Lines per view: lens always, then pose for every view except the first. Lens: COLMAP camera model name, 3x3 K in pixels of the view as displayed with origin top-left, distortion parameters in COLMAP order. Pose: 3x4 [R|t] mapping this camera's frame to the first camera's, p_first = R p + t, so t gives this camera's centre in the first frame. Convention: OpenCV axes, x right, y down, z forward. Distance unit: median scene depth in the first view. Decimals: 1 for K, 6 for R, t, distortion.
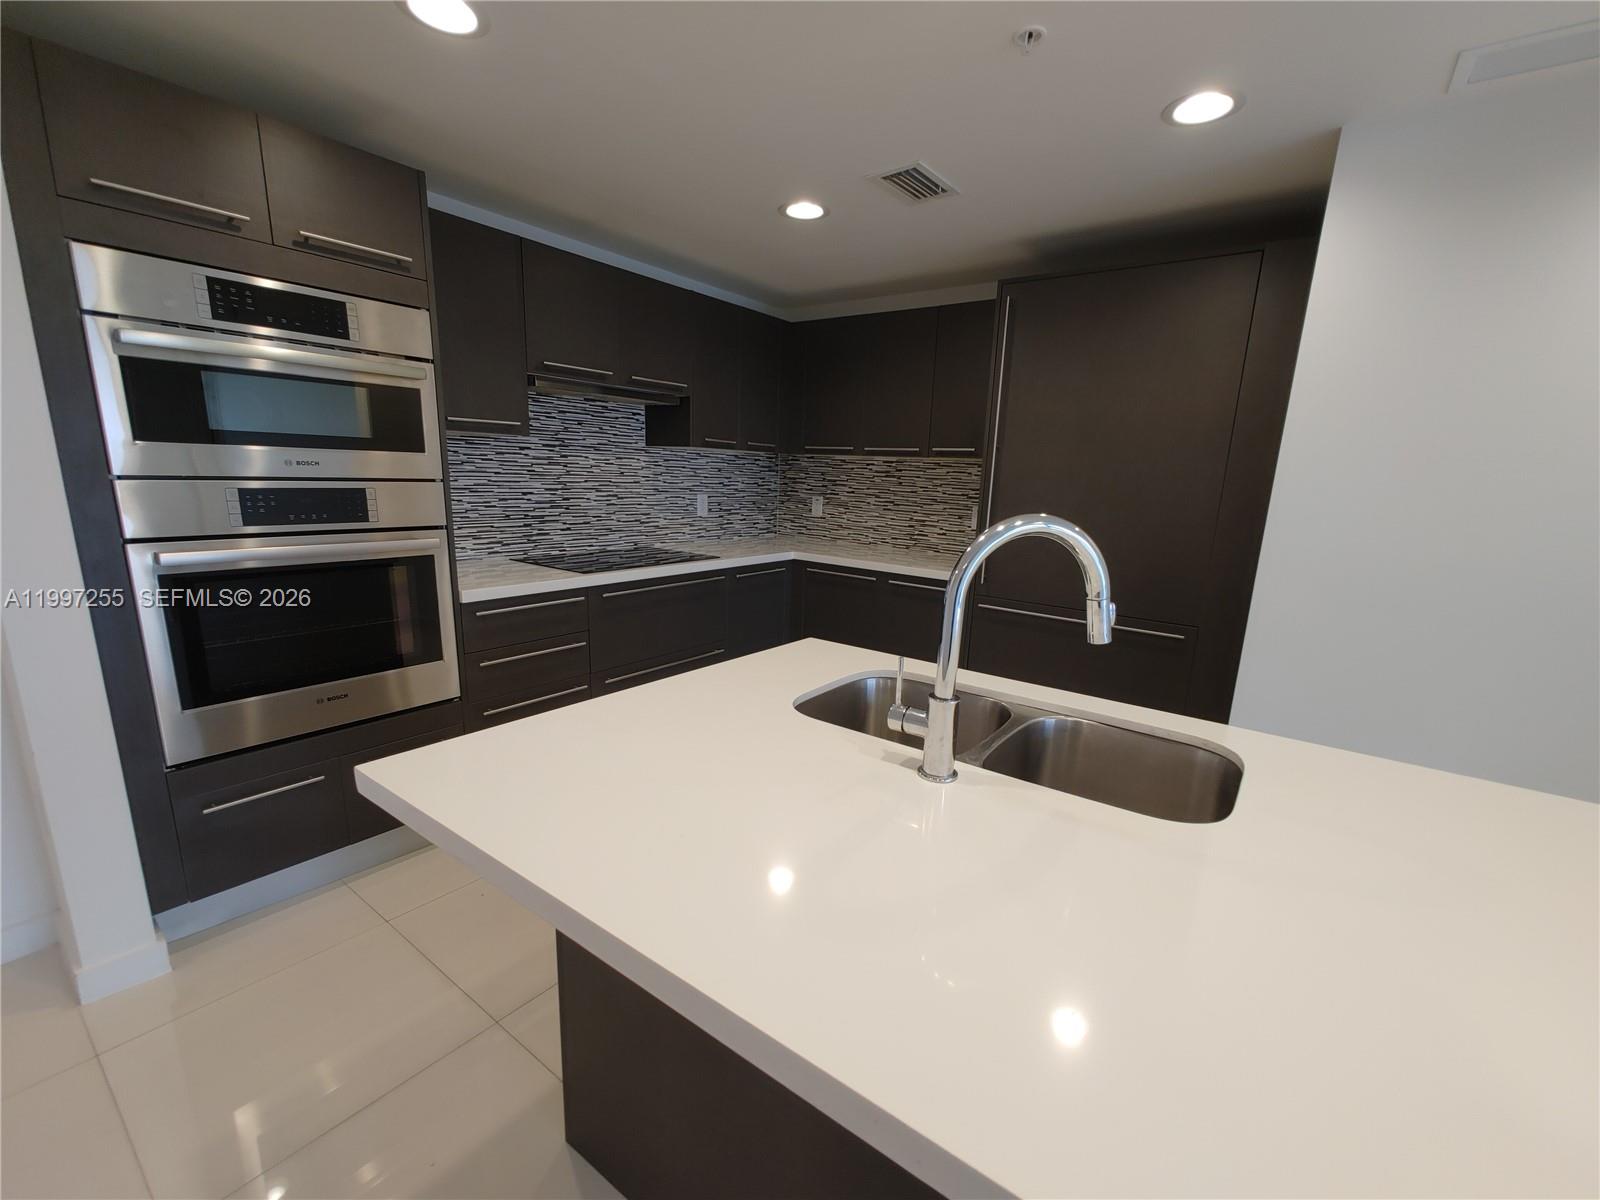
lens RADIAL K [[680.1, 0, 815.1], [0, 680.1, 626.1], [0, 0, 1]] dist [-0.000119, 0.000329]
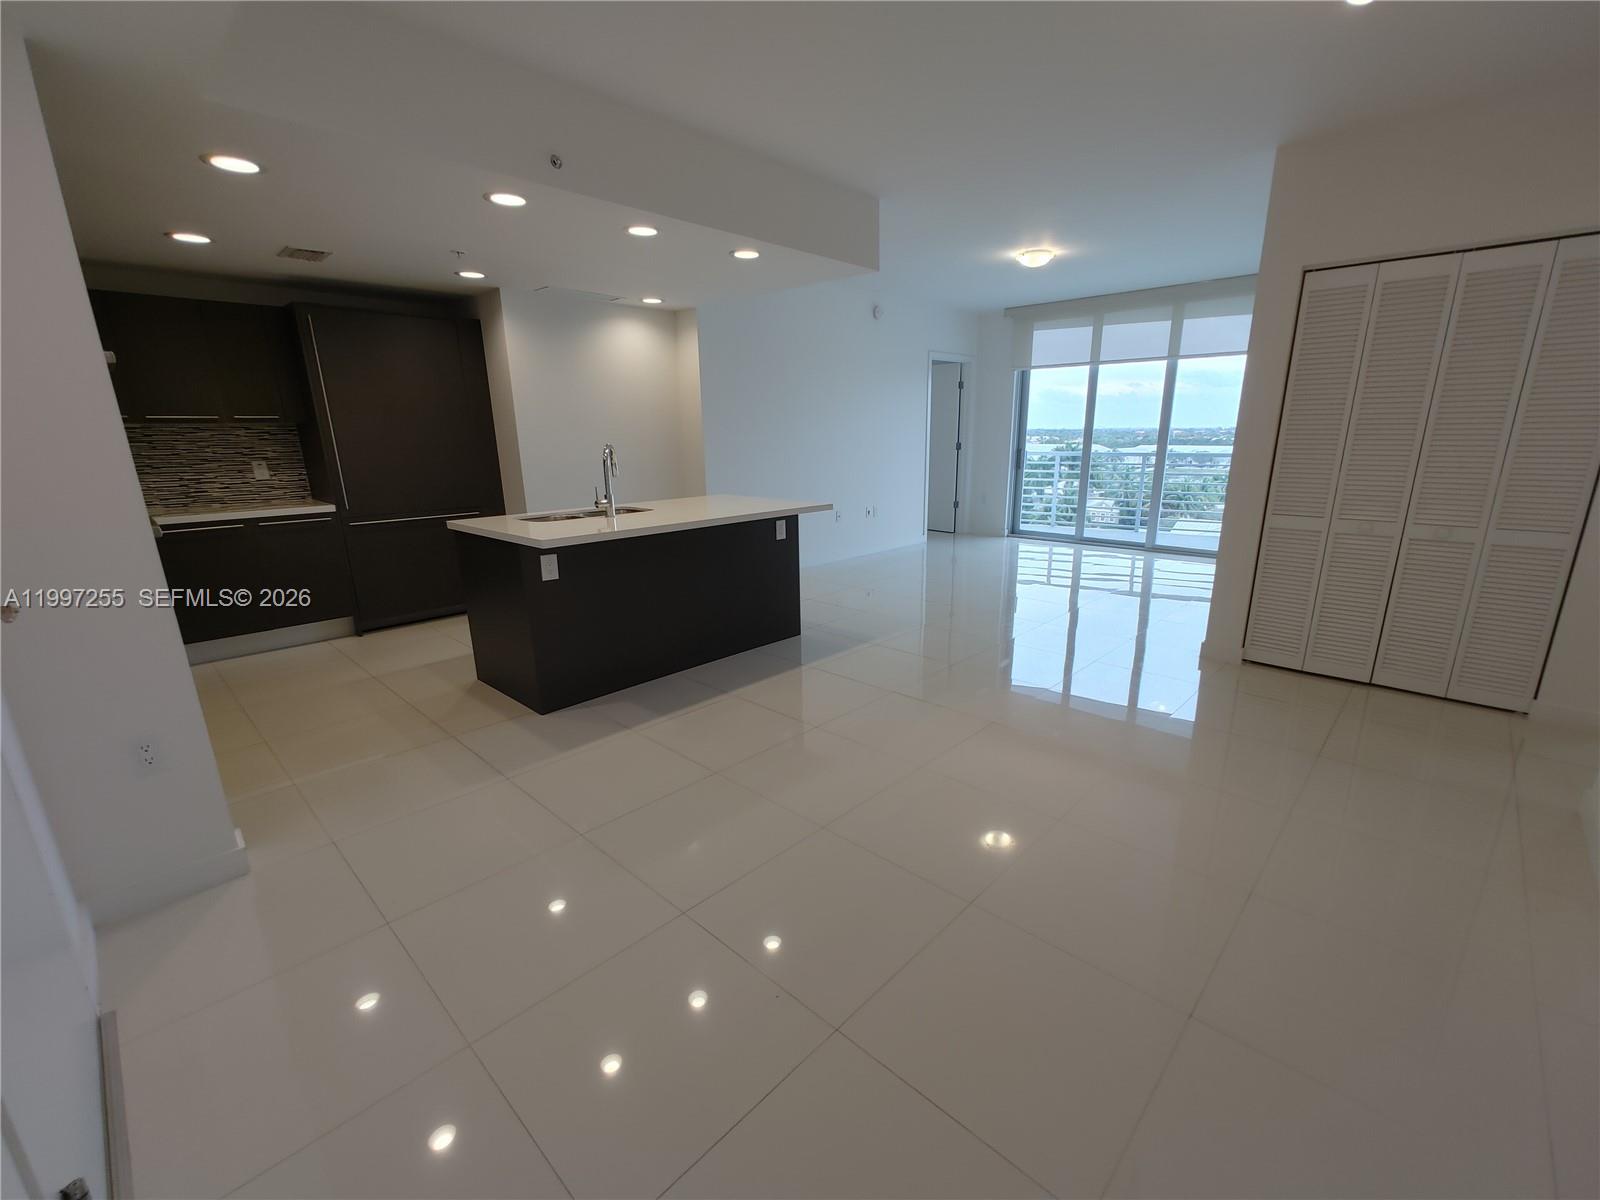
lens RADIAL K [[682.1, 0, 821.3], [0, 682.1, 619.7], [0, 0, 1]] dist [-0.001051, 0.000885]
pose [[0.115748, -0.306467, 0.944818, -0.955164], [0.238227, 0.932013, 0.273129, 0.001877], [-0.964288, 0.193467, 0.180887, -0.185300]]
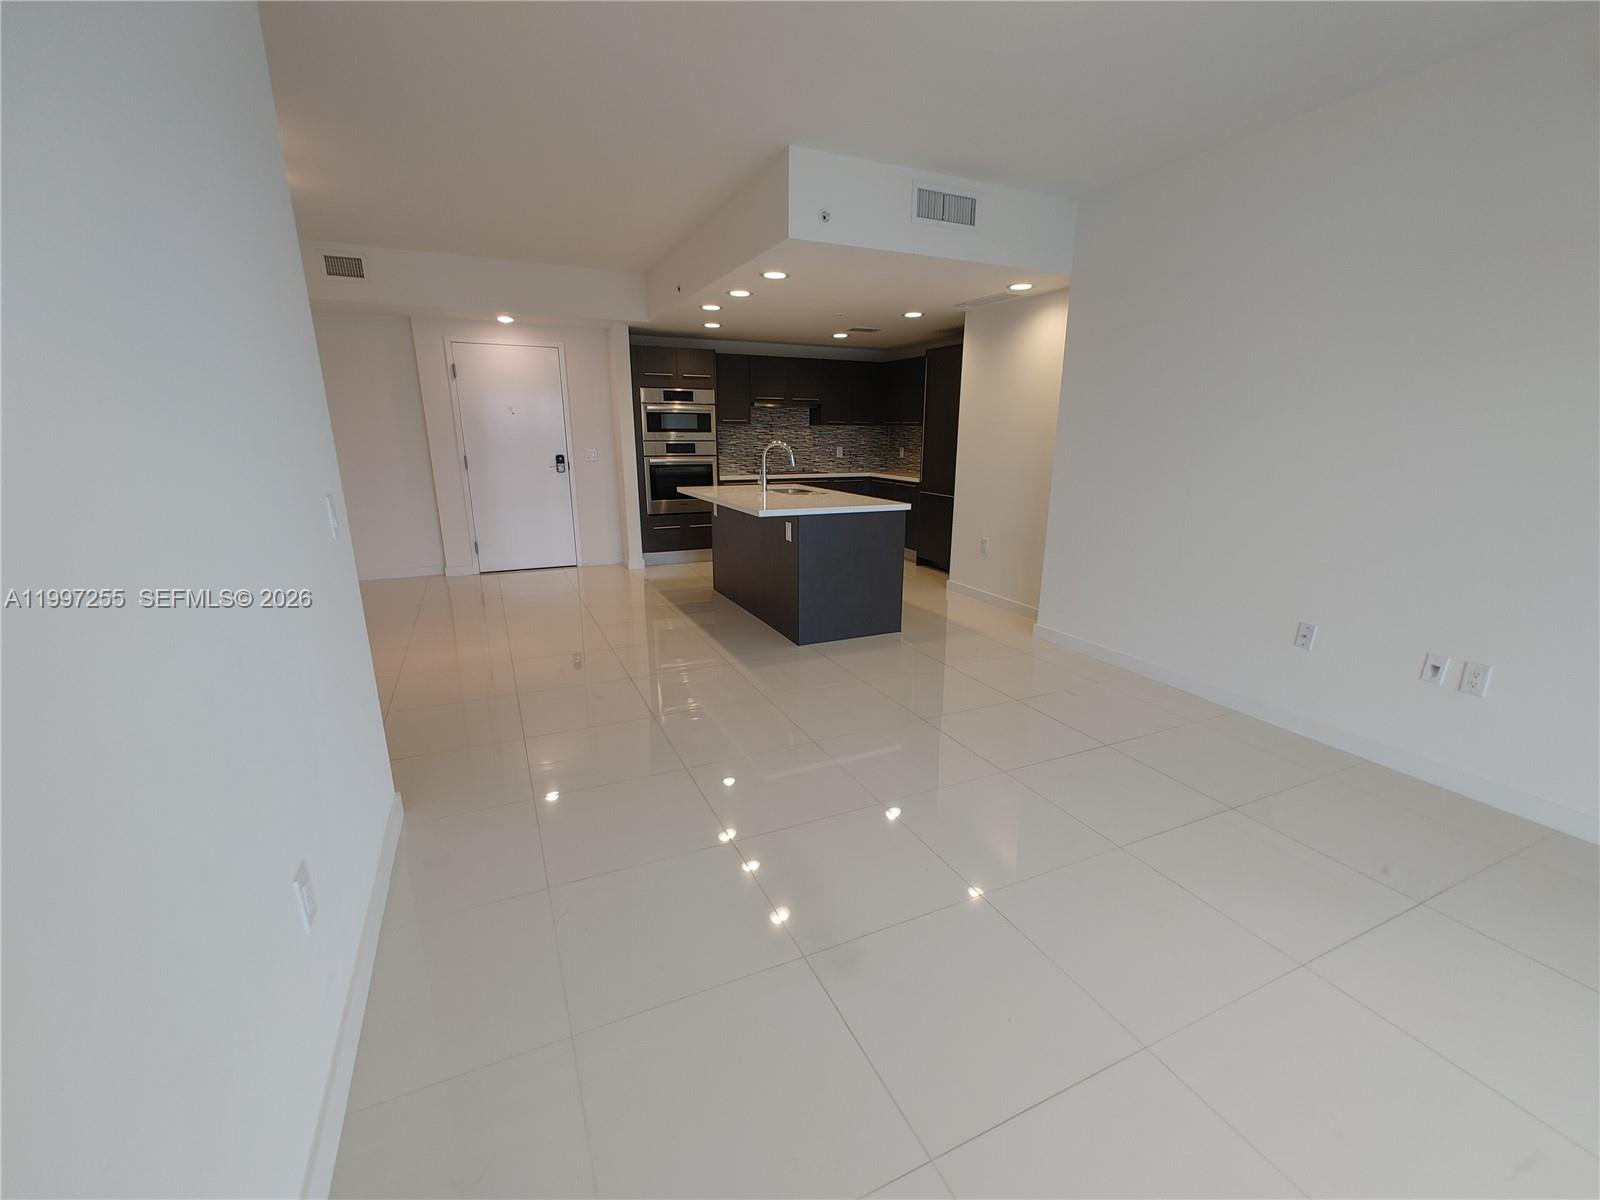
lens RADIAL K [[682.1, 0, 821.3], [0, 682.1, 619.7], [0, 0, 1]] dist [-0.001051, 0.000885]
pose [[0.884365, 0.092688, -0.457502, 0.887994], [-0.076939, 0.995627, 0.052986, 0.257735], [0.460412, -0.011660, 0.887629, -1.011063]]
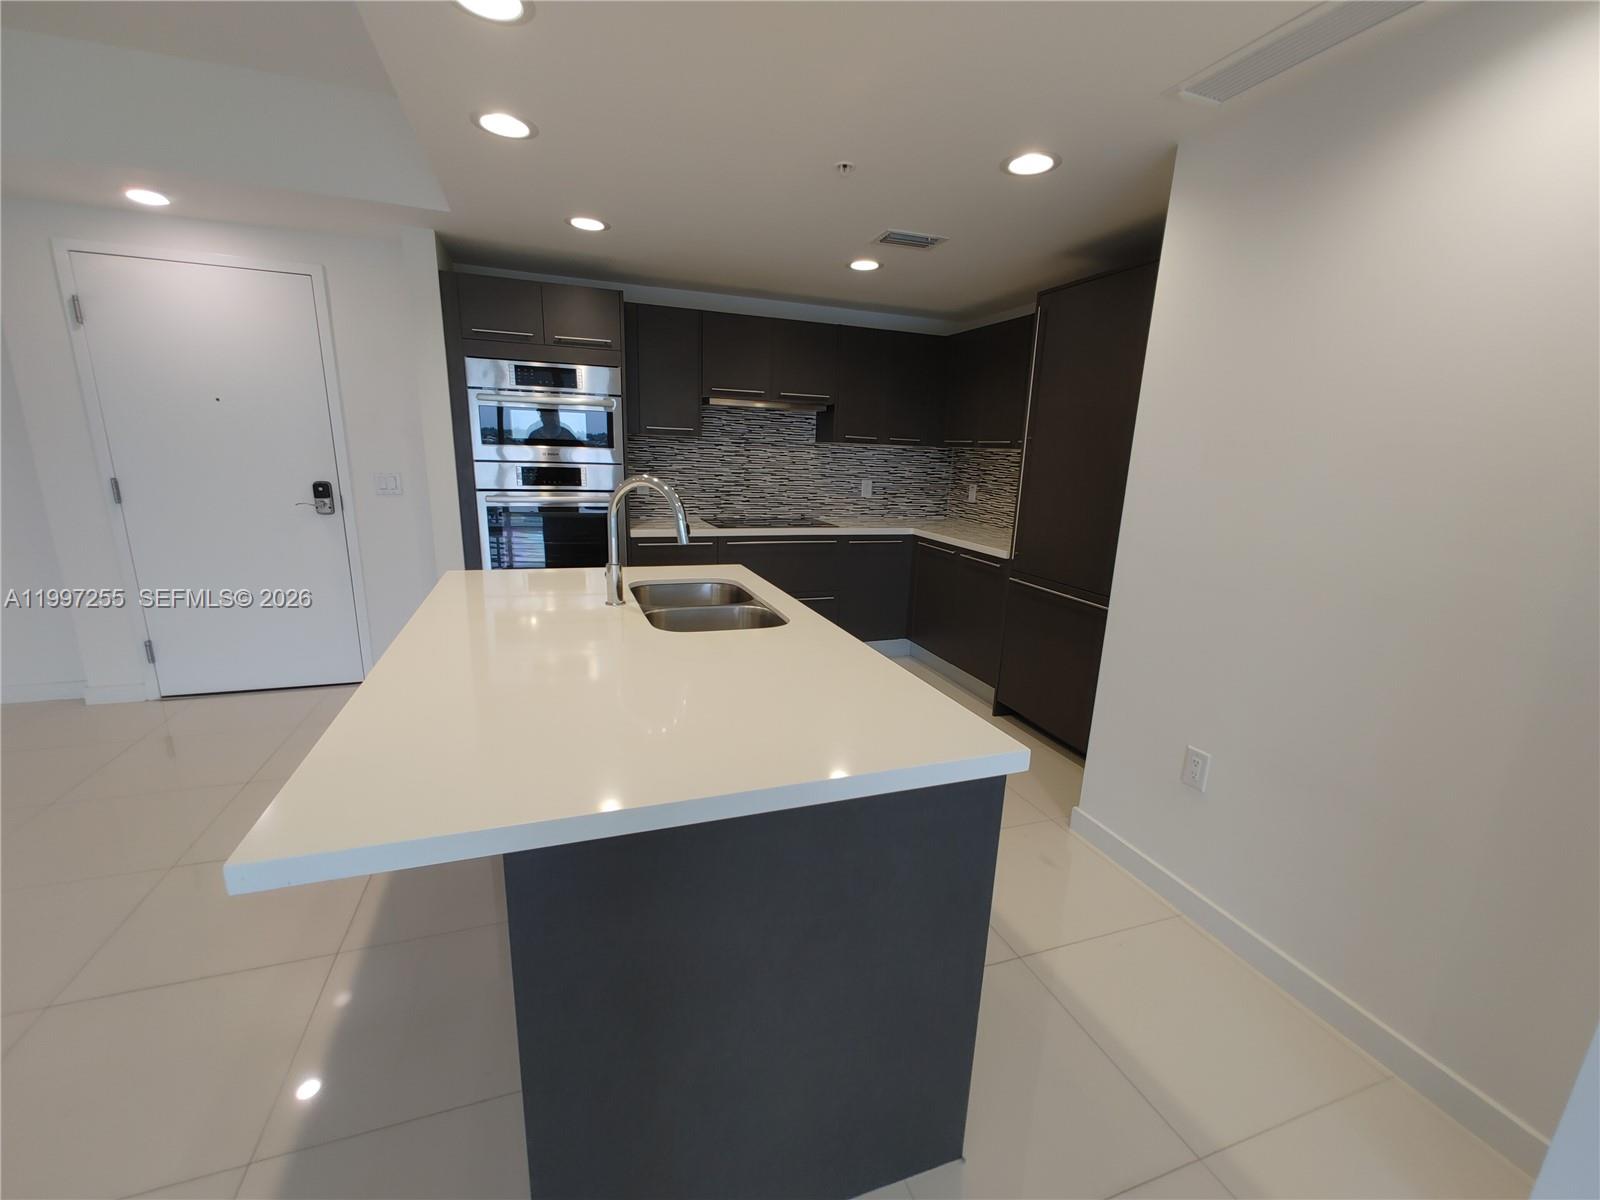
lens RADIAL K [[679.3, 0, 815.1], [0, 679.3, 621.3], [0, 0, 1]] dist [-0.001780, 0.000327]
pose [[0.835714, 0.127046, -0.534267, 0.505460], [-0.127190, 0.991197, 0.036748, 0.034396], [0.534232, 0.037243, 0.844517, -0.111973]]
